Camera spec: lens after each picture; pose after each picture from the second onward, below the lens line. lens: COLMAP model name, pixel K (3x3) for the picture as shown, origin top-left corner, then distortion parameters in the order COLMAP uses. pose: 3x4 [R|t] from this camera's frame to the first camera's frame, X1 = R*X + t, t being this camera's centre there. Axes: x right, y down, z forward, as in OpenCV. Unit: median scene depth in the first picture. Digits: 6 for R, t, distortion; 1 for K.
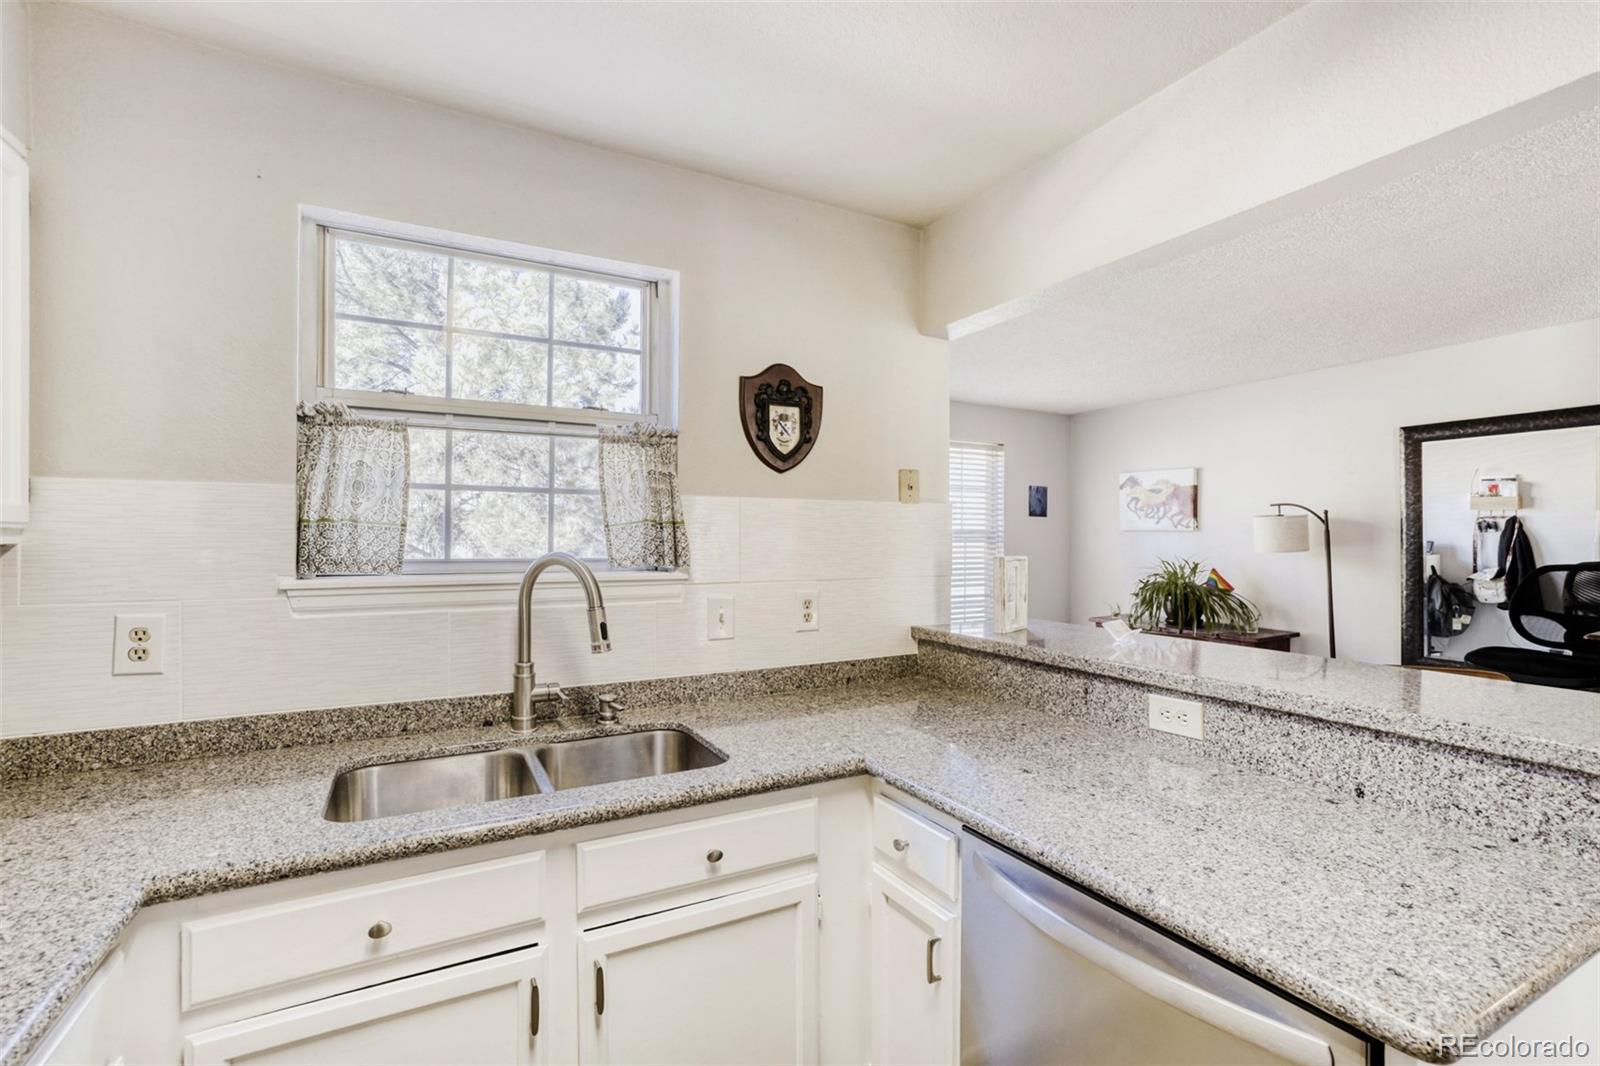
lens RADIAL K [[693.6, 0, 806.3], [0, 693.6, 540.0], [0, 0, 1]] dist [-0.012678, 0.000901]
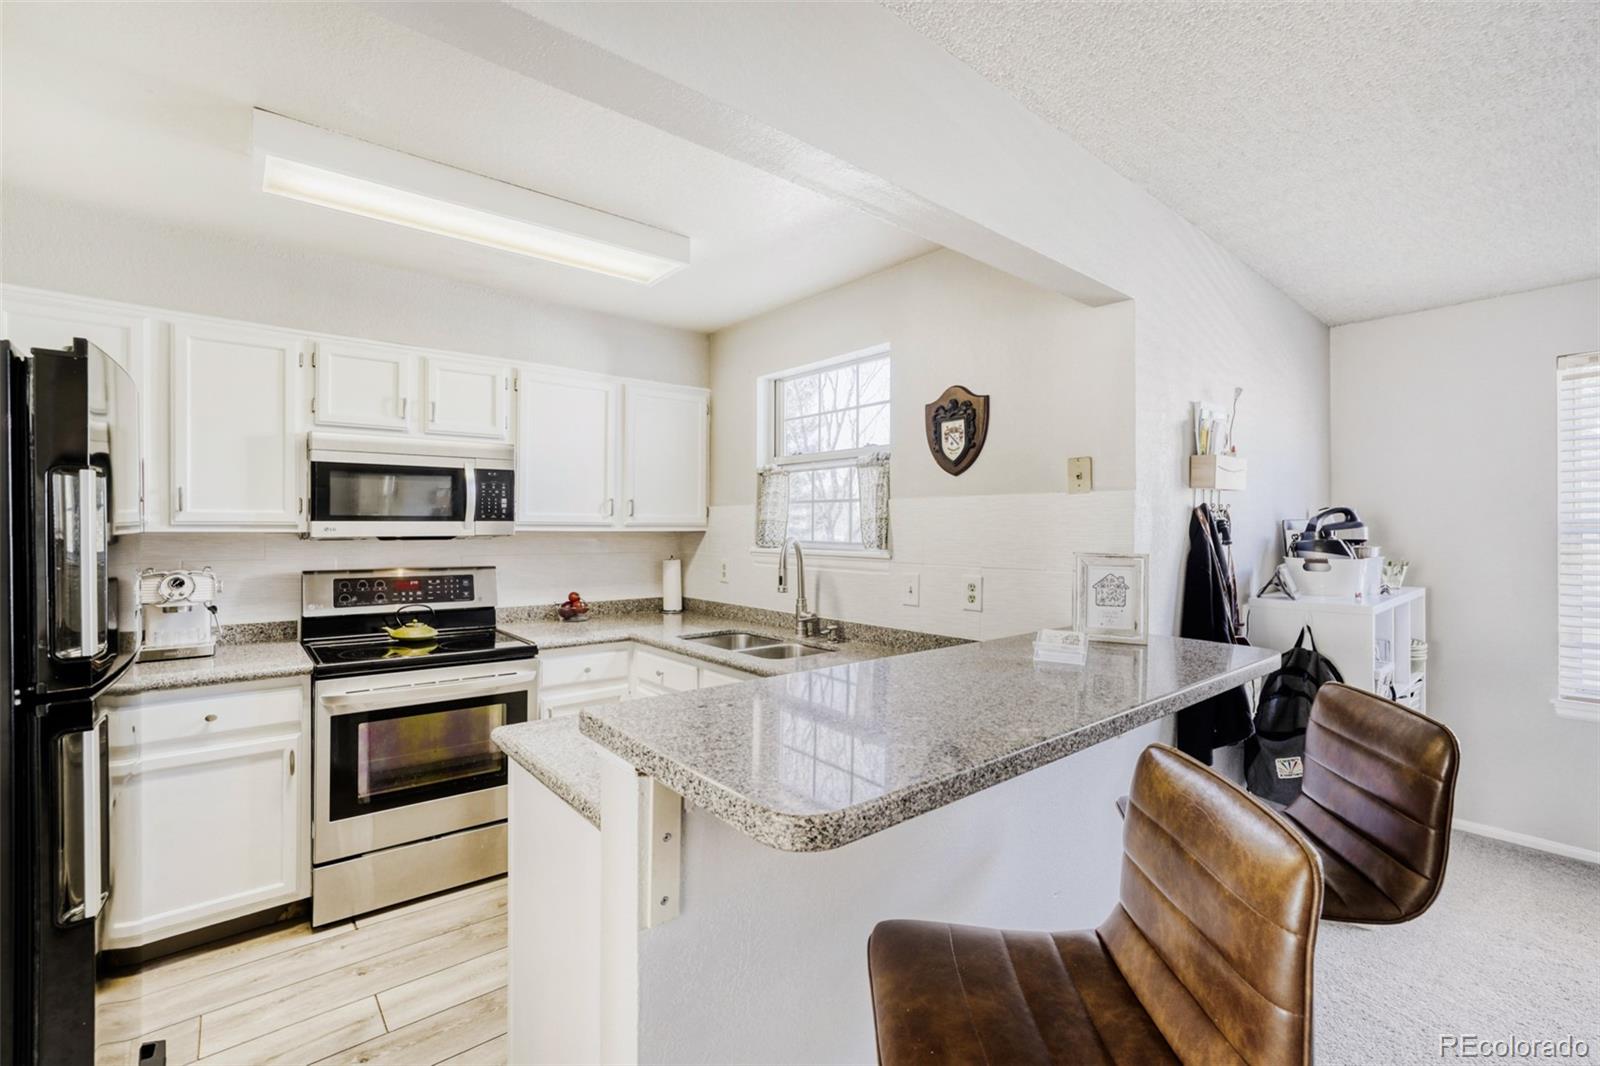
lens RADIAL K [[693.6, 0, 799.9], [0, 693.6, 528.9], [0, 0, 1]] dist [-0.012678, 0.000901]
pose [[0.226746, 0.001060, -0.973953, 1.078852], [-0.005730, 0.999984, -0.000245, -0.003015], [0.973937, 0.005636, 0.226748, 0.465632]]
